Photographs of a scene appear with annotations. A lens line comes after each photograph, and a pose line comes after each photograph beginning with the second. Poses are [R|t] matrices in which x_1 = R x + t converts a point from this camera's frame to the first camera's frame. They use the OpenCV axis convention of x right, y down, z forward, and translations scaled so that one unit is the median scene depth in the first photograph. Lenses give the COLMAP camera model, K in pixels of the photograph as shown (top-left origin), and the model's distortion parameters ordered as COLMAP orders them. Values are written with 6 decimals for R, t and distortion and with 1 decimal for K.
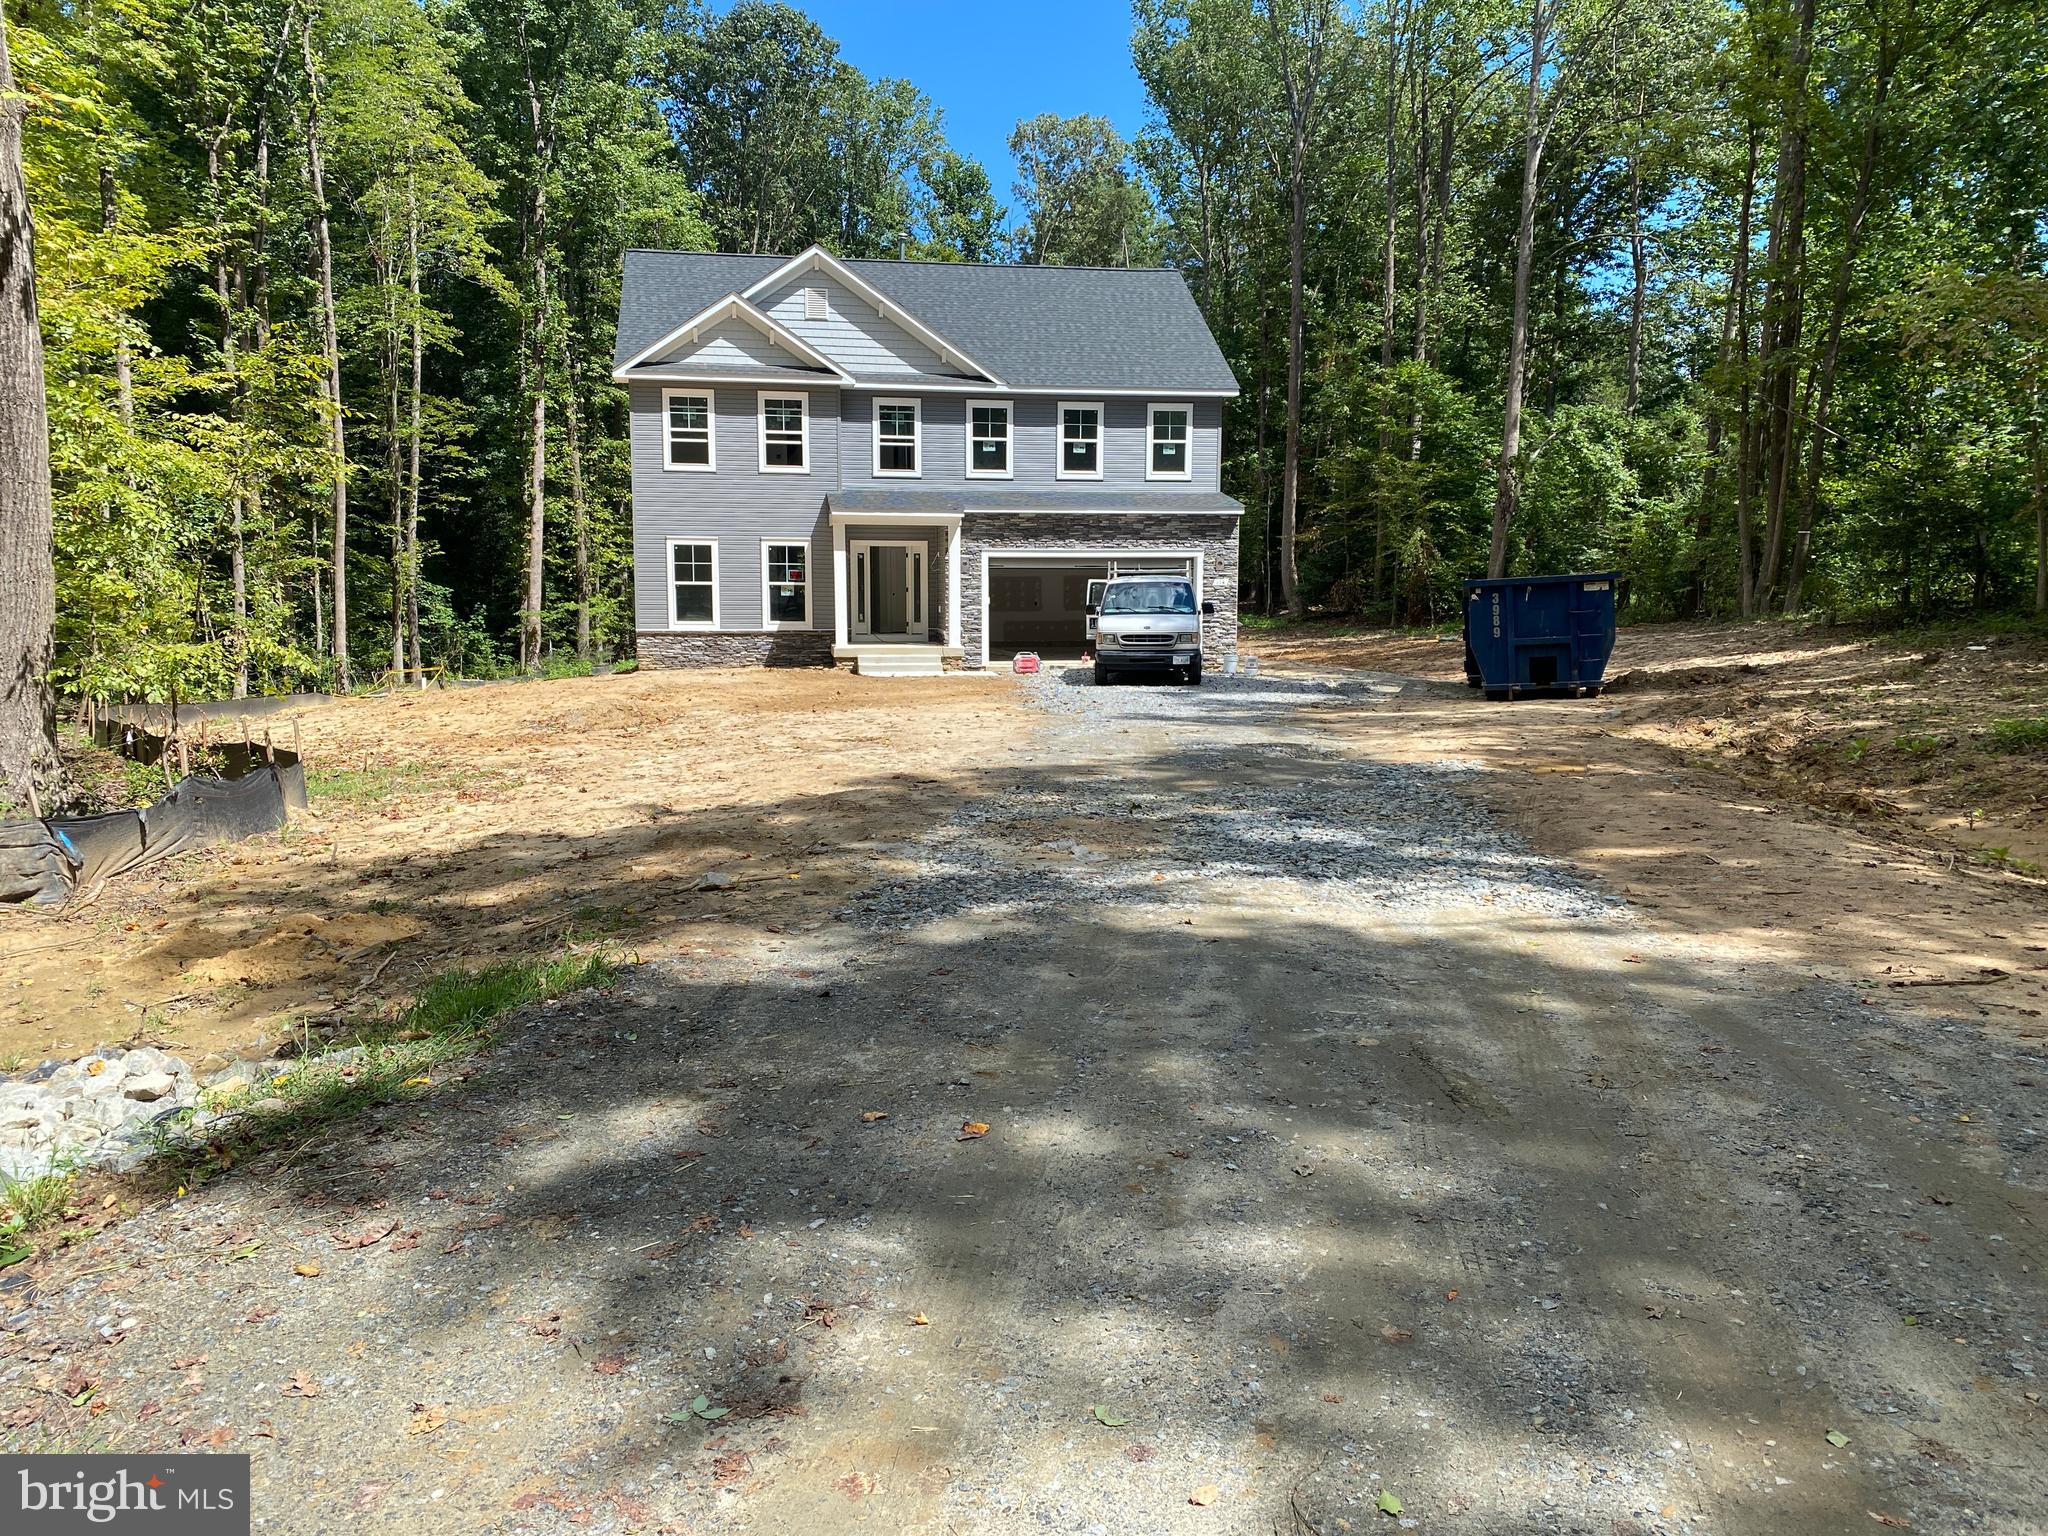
lens RADIAL K [[1413.9, 0, 1026.8], [0, 1413.9, 724.2], [0, 0, 1]] dist [0.007805, -0.002583]
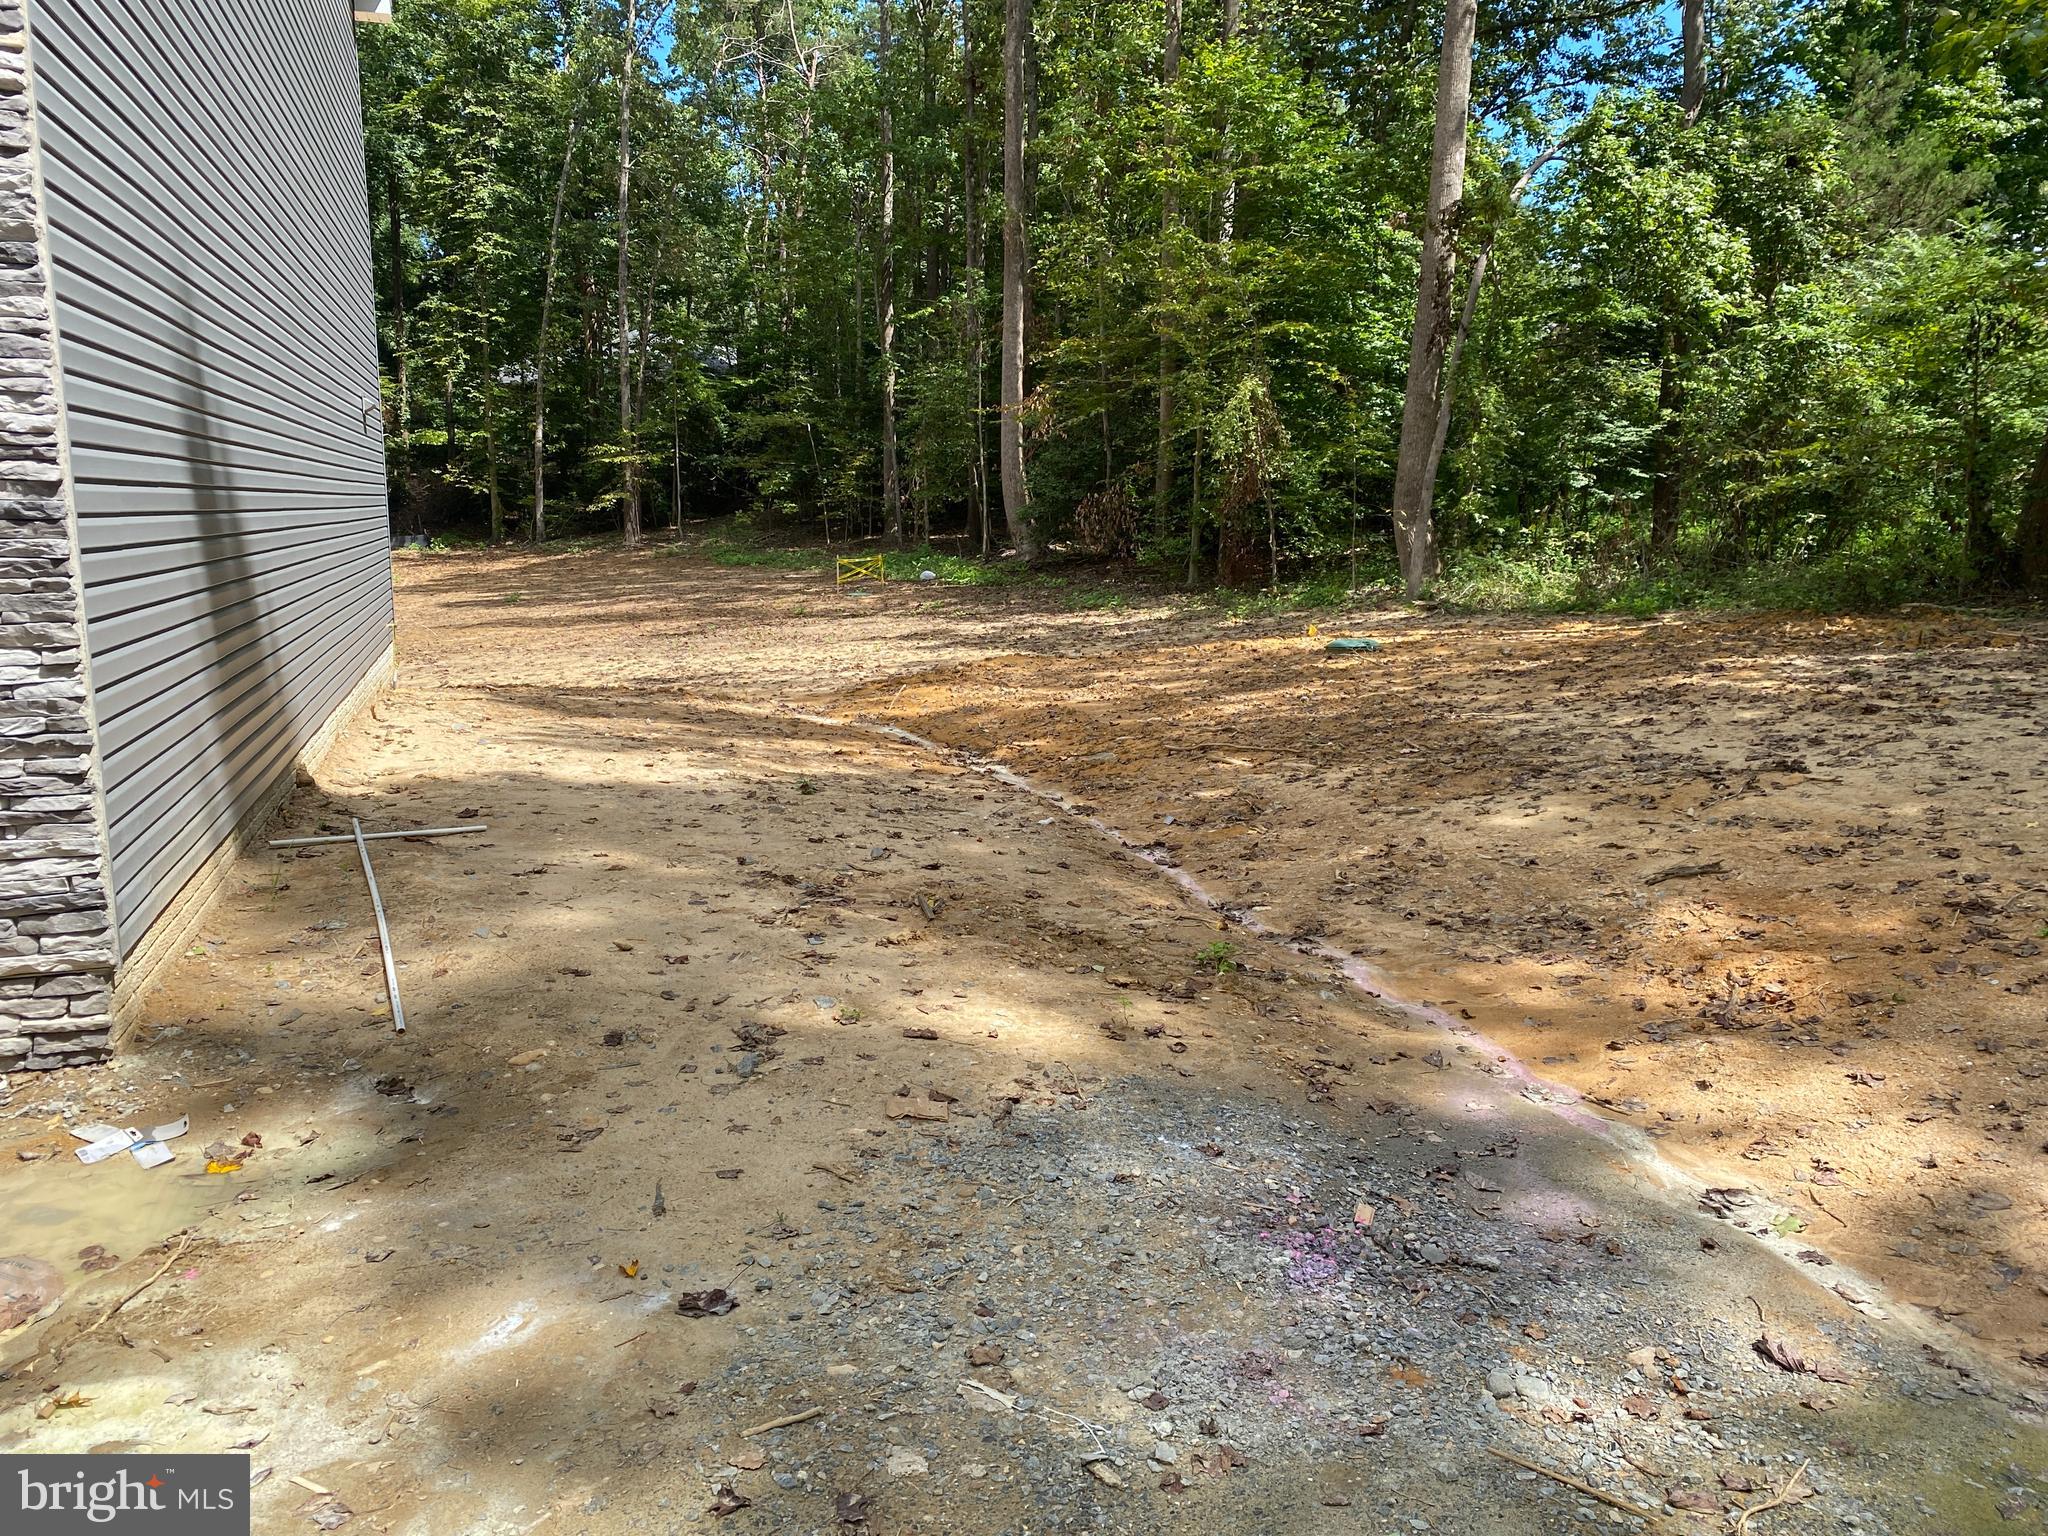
lens RADIAL K [[1413.9, 0, 1026.8], [0, 1413.9, 724.2], [0, 0, 1]] dist [0.007805, -0.002583]
pose [[0.989839, -0.019603, 0.140836, 0.337266], [0.012596, 0.998646, 0.050470, -0.120635], [-0.141635, -0.048184, 0.988746, 1.333524]]
